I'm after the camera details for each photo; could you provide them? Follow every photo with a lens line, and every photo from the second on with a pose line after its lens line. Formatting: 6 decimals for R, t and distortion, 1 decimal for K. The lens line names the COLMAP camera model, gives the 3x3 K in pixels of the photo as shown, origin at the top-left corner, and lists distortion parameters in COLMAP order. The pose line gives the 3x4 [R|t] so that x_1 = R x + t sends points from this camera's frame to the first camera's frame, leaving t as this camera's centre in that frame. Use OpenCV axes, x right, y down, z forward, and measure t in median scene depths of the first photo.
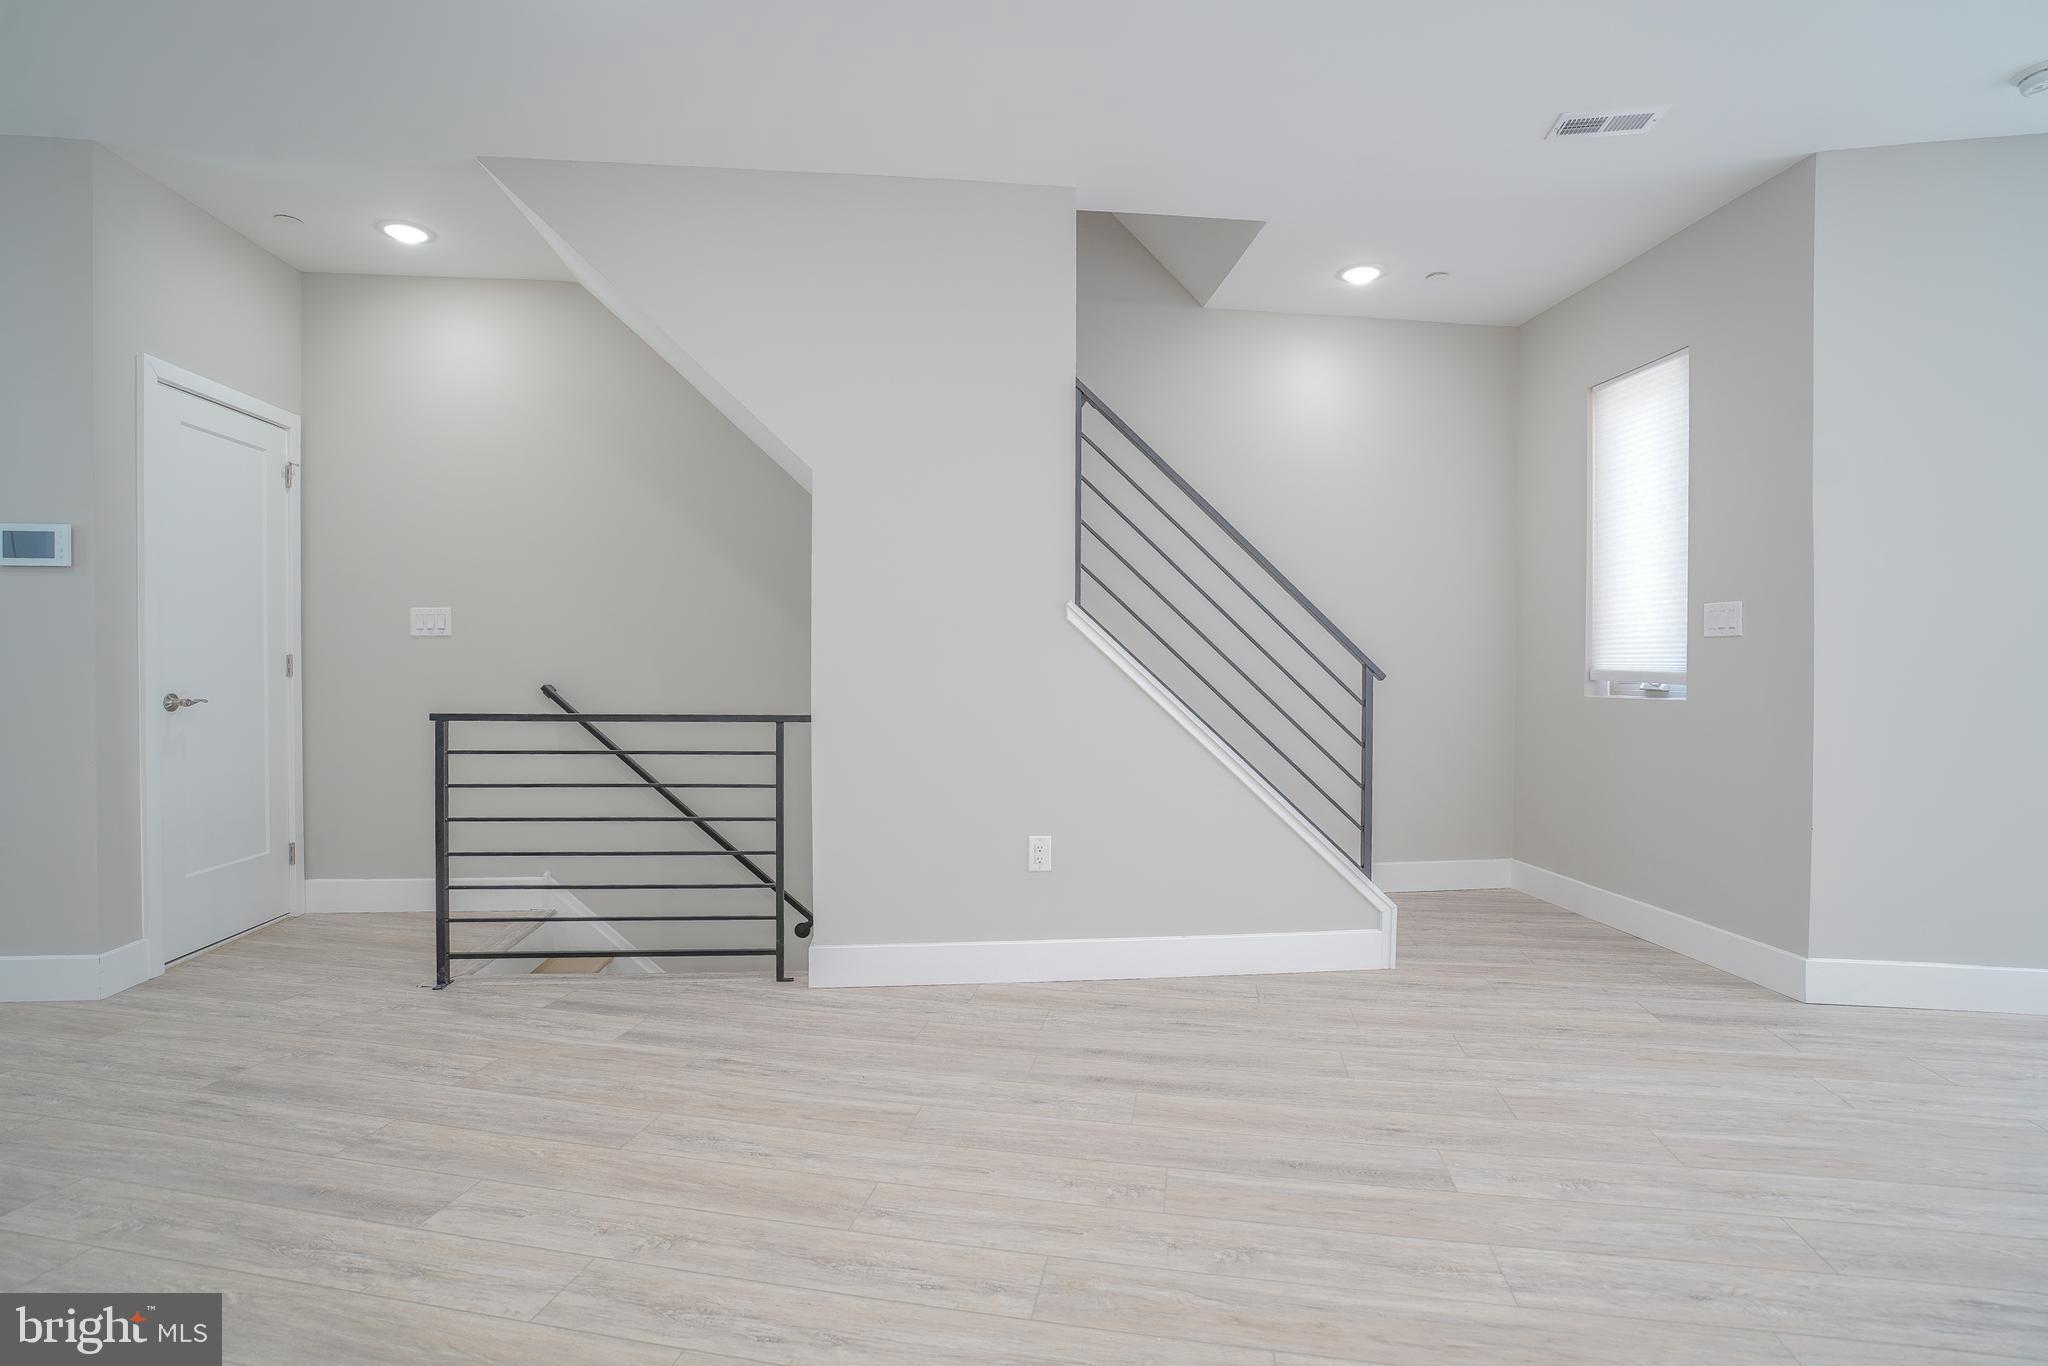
lens RADIAL K [[960.4, 0, 1042.4], [0, 960.4, 681.8], [0, 0, 1]] dist [-0.059607, 0.021061]
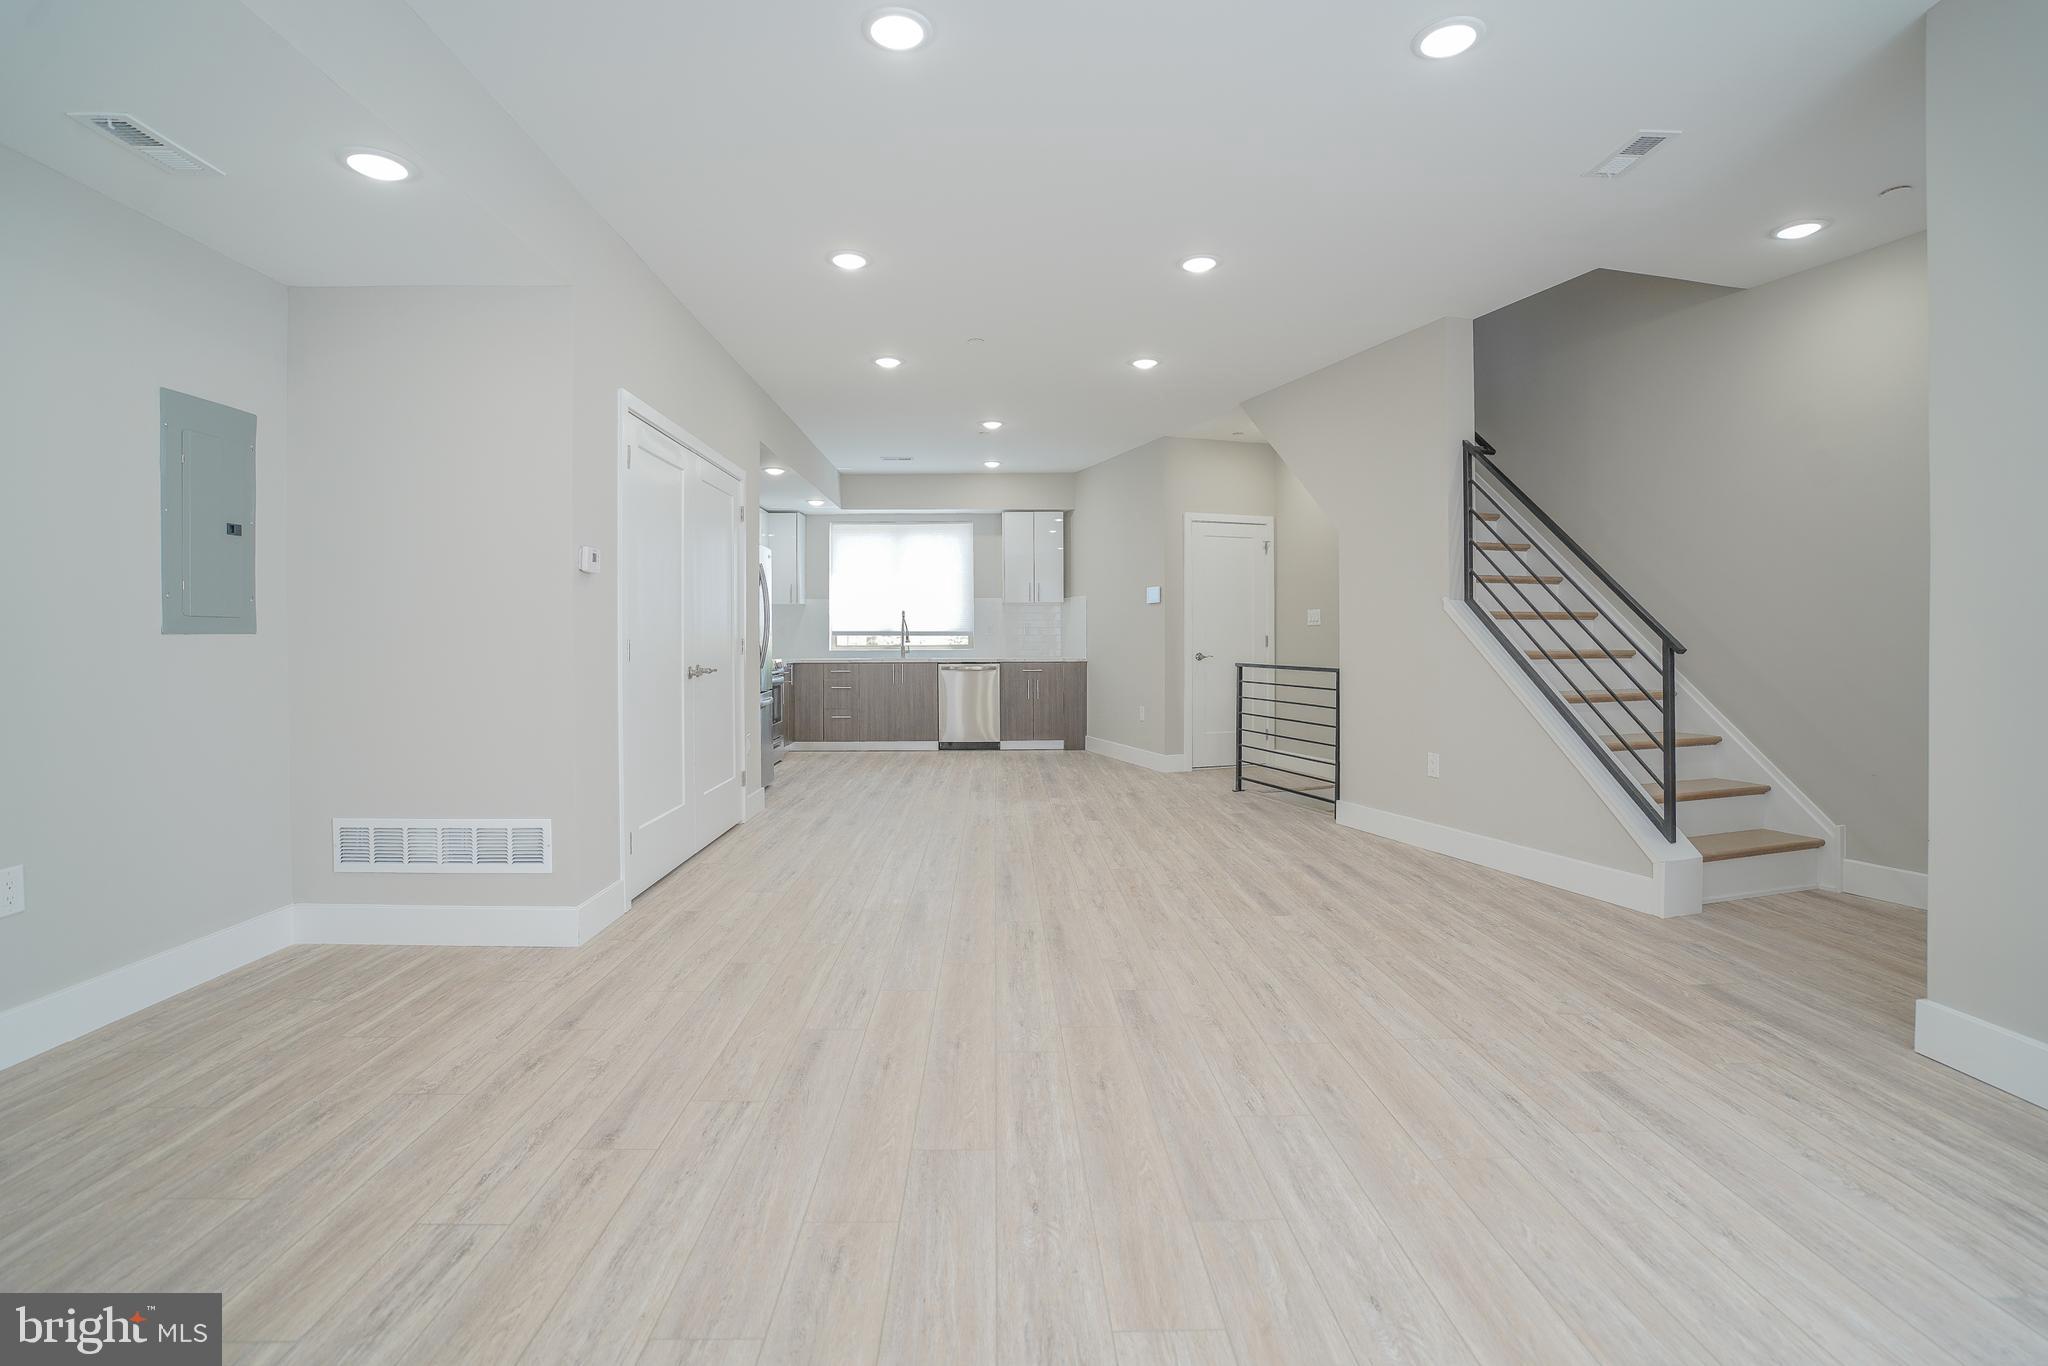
lens RADIAL K [[974.4, 0, 1008.2], [0, 974.4, 636.8], [0, 0, 1]] dist [-0.064262, 0.026714]
pose [[0.196552, -0.005967, -0.980475, 1.375313], [-0.015448, 0.999839, -0.009182, 0.001506], [0.980372, 0.016951, 0.196428, 0.047431]]
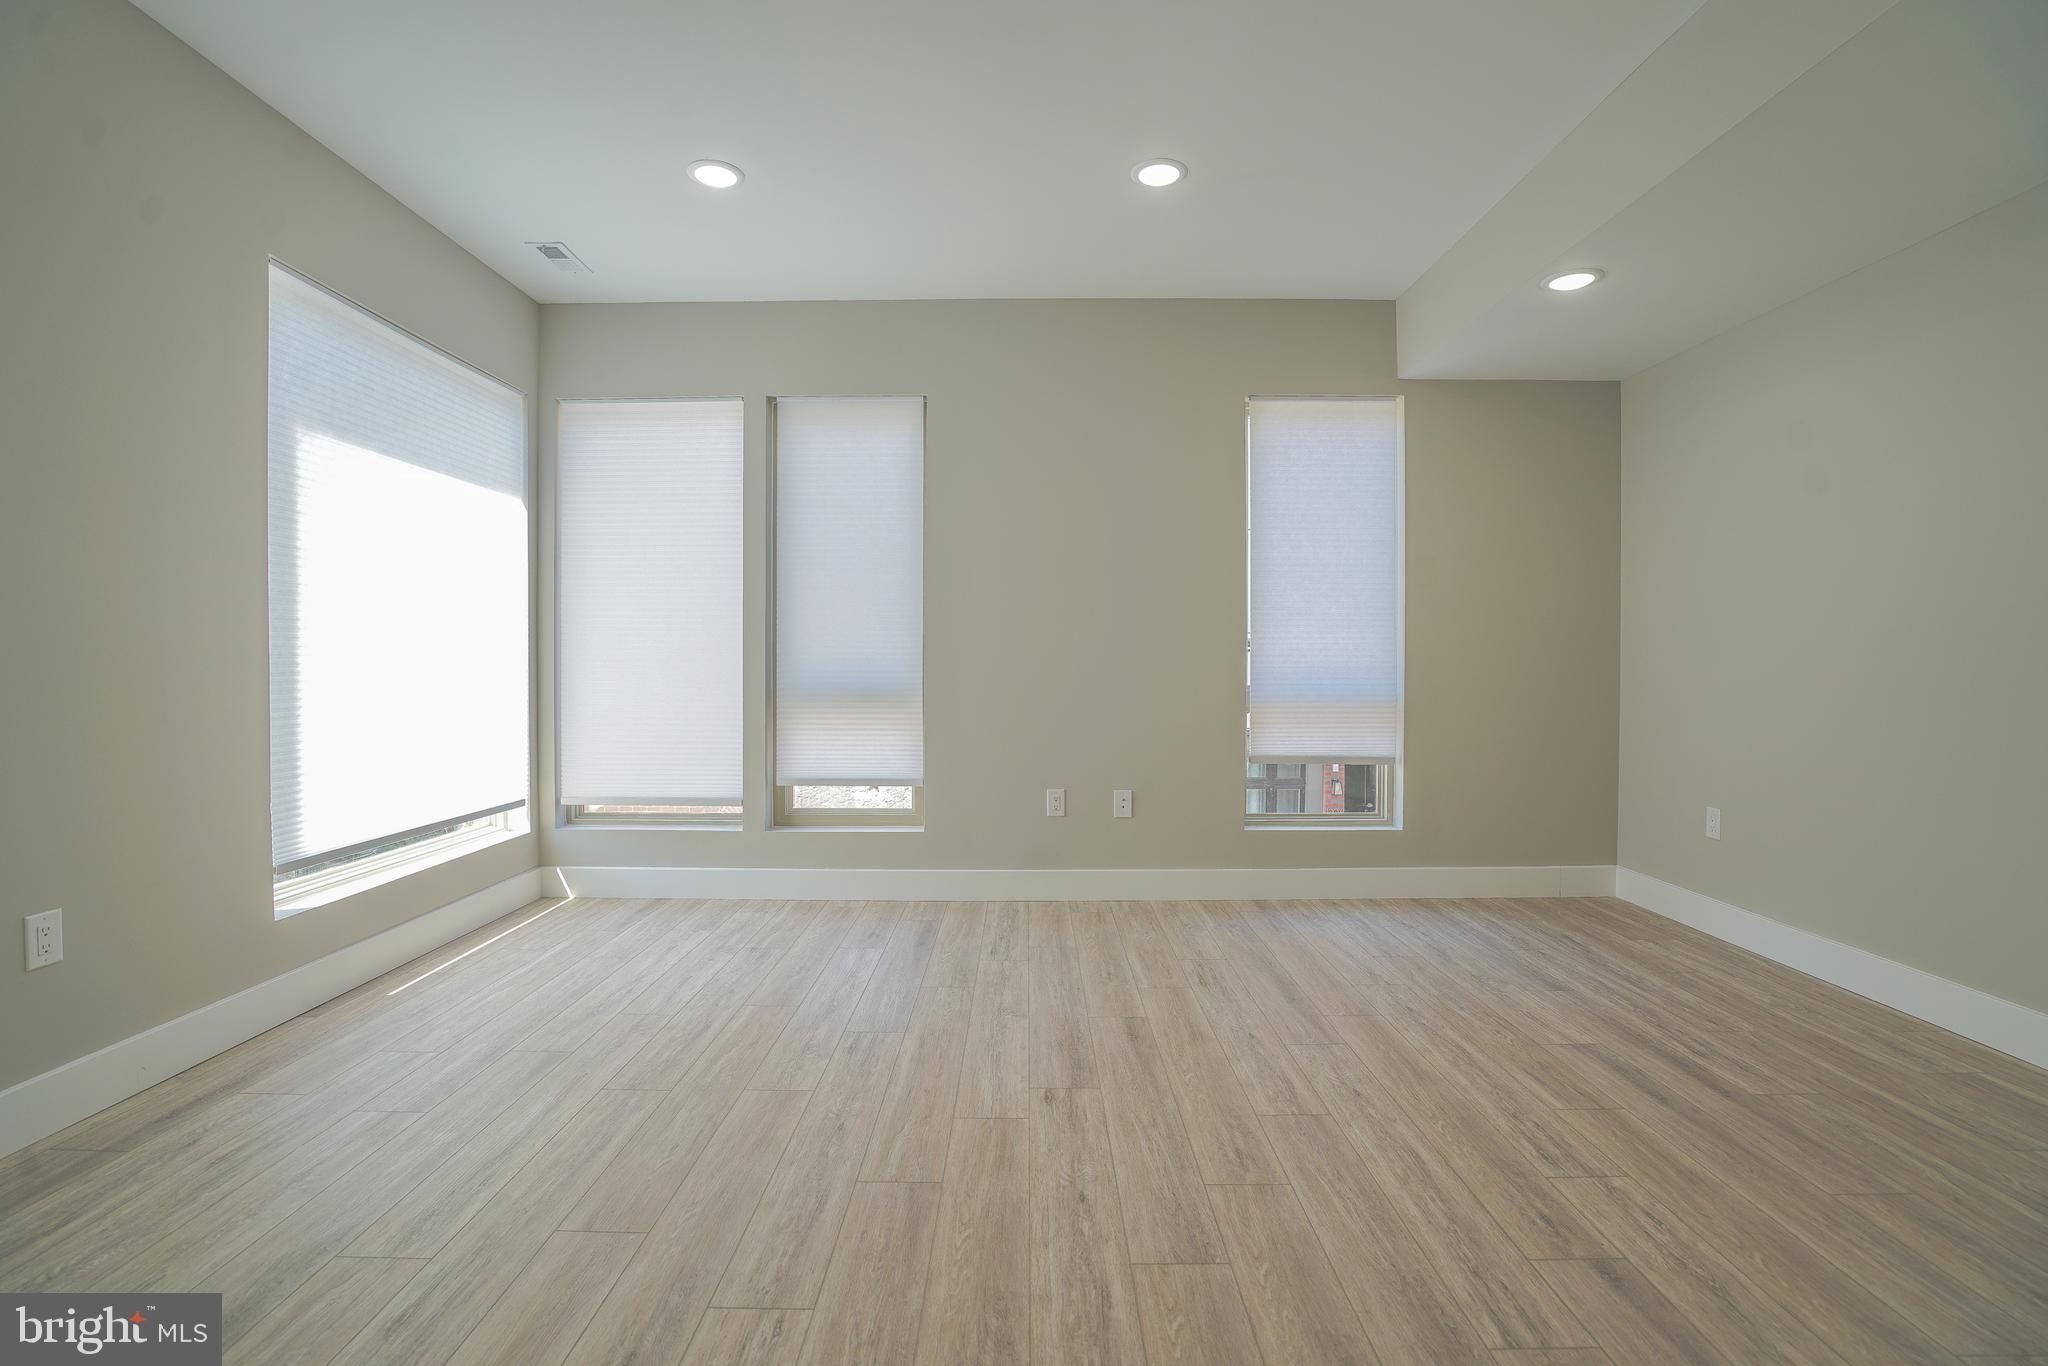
lens RADIAL K [[944.5, 0, 1022.8], [0, 944.5, 671.6], [0, 0, 1]] dist [-0.061934, 0.025619]
pose [[-0.178429, -0.012979, 0.983867, 0.238037], [0.016976, 0.999724, 0.016267, -0.005466], [-0.983806, 0.019605, -0.178159, 0.319115]]
